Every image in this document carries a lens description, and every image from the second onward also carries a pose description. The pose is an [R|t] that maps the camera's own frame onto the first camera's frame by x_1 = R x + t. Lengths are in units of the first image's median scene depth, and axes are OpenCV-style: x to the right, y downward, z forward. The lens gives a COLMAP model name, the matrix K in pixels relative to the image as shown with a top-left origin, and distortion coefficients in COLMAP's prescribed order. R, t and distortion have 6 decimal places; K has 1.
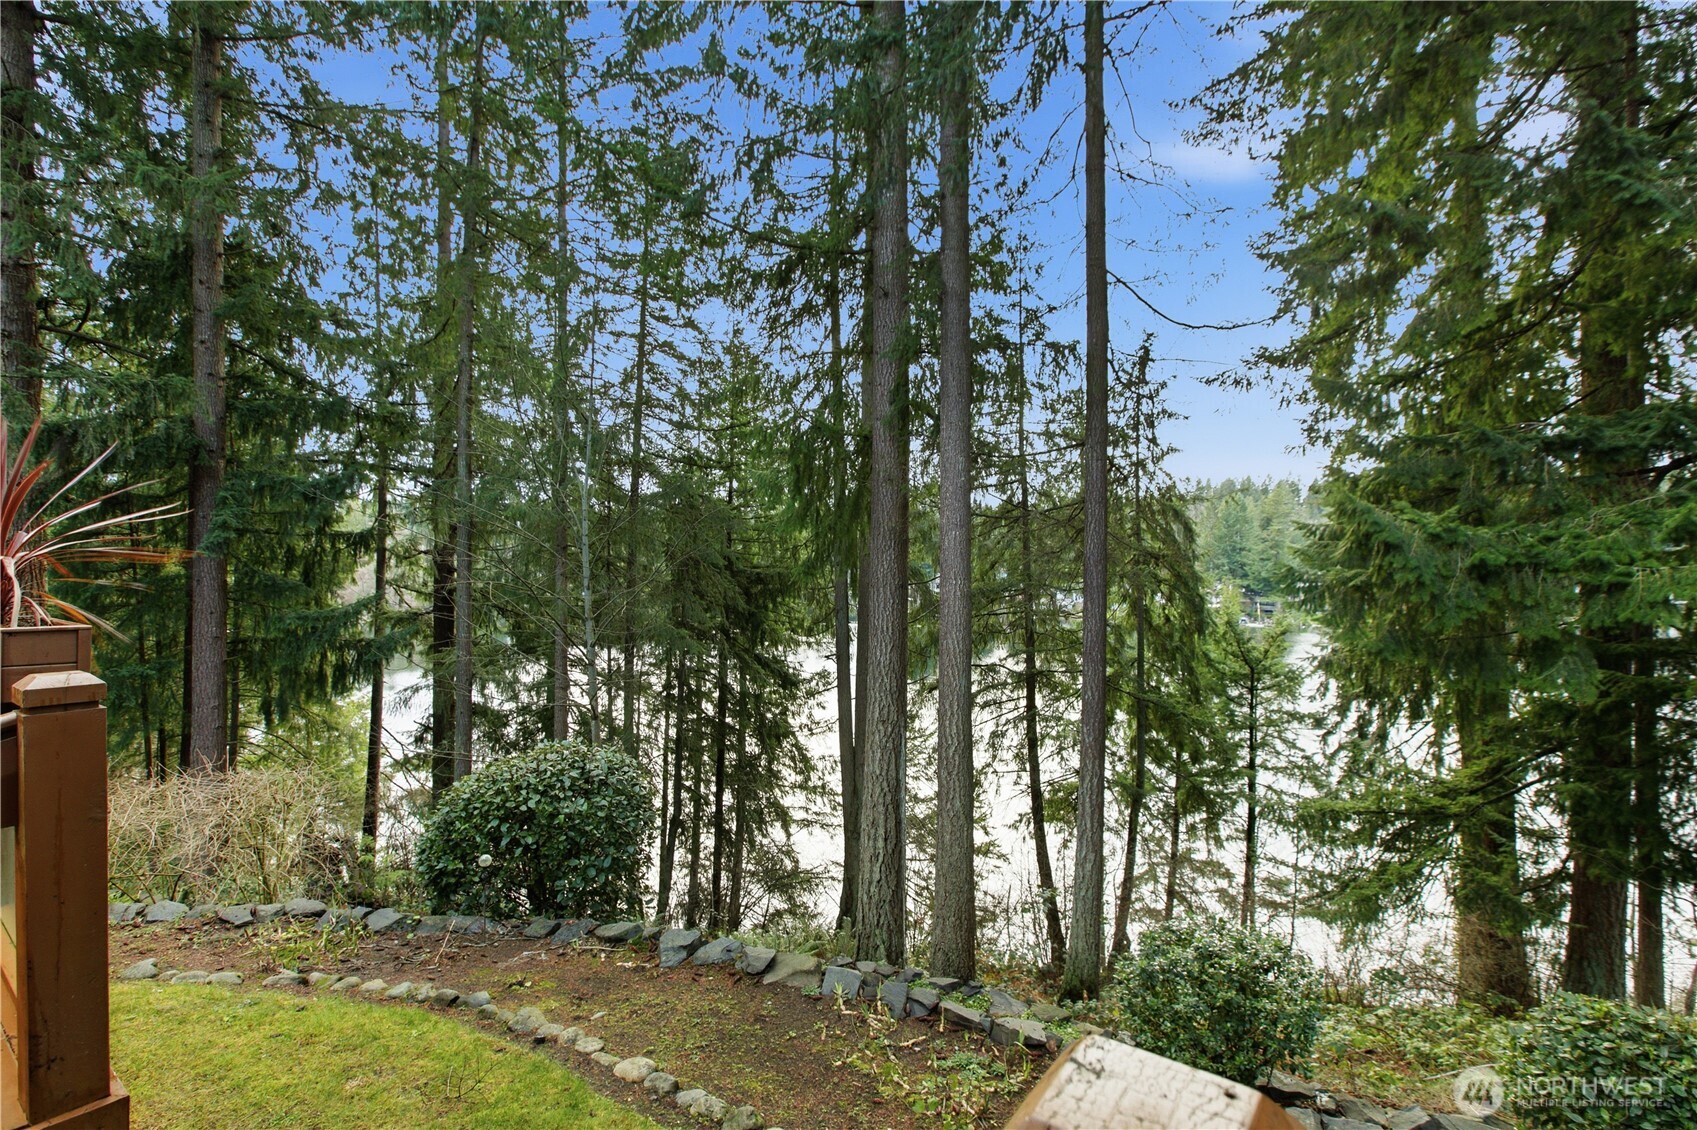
lens RADIAL K [[796.5, 0, 852.8], [0, 796.5, 532.6], [0, 0, 1]] dist [-0.003768, -0.000205]
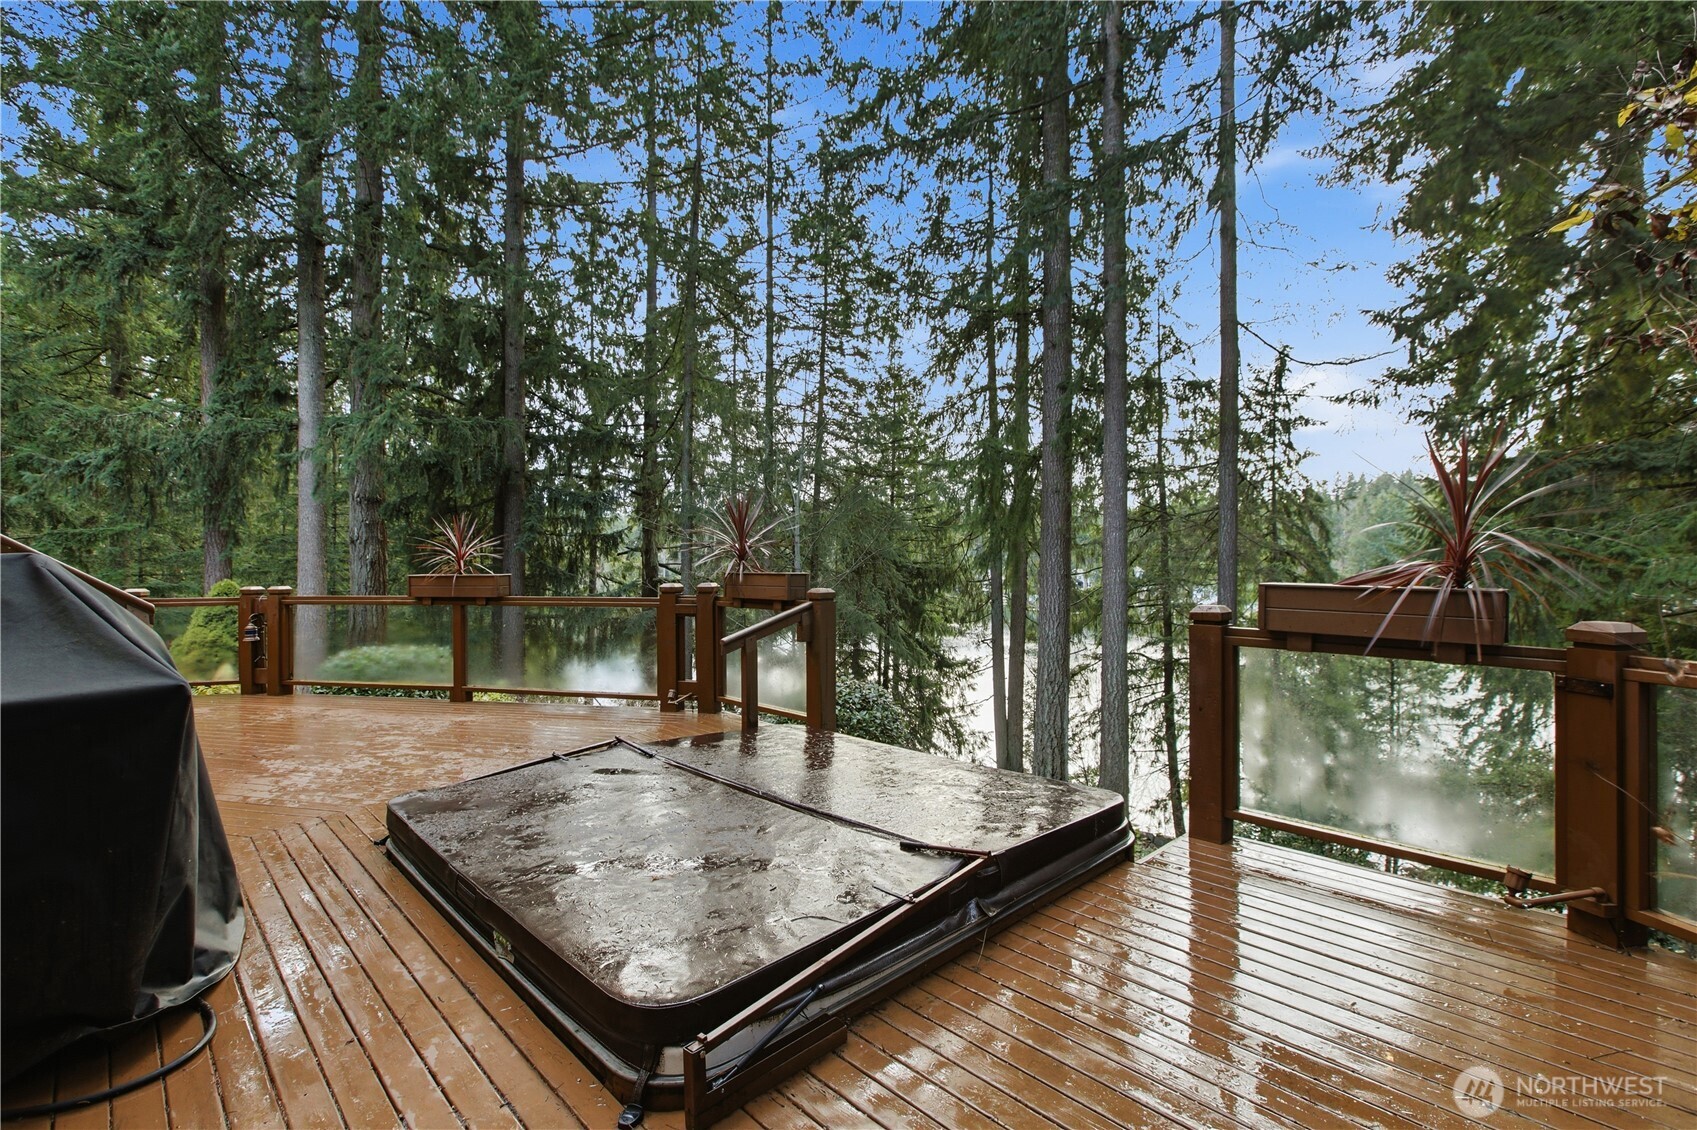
lens RADIAL K [[804.0, 0, 850.0], [0, 804.0, 538.5], [0, 0, 1]] dist [0.003701, 0.000099]
pose [[0.988597, -0.001407, -0.150578, -0.041966], [0.002547, 0.999970, 0.007375, -0.000940], [0.150563, -0.007674, 0.988571, -0.155850]]
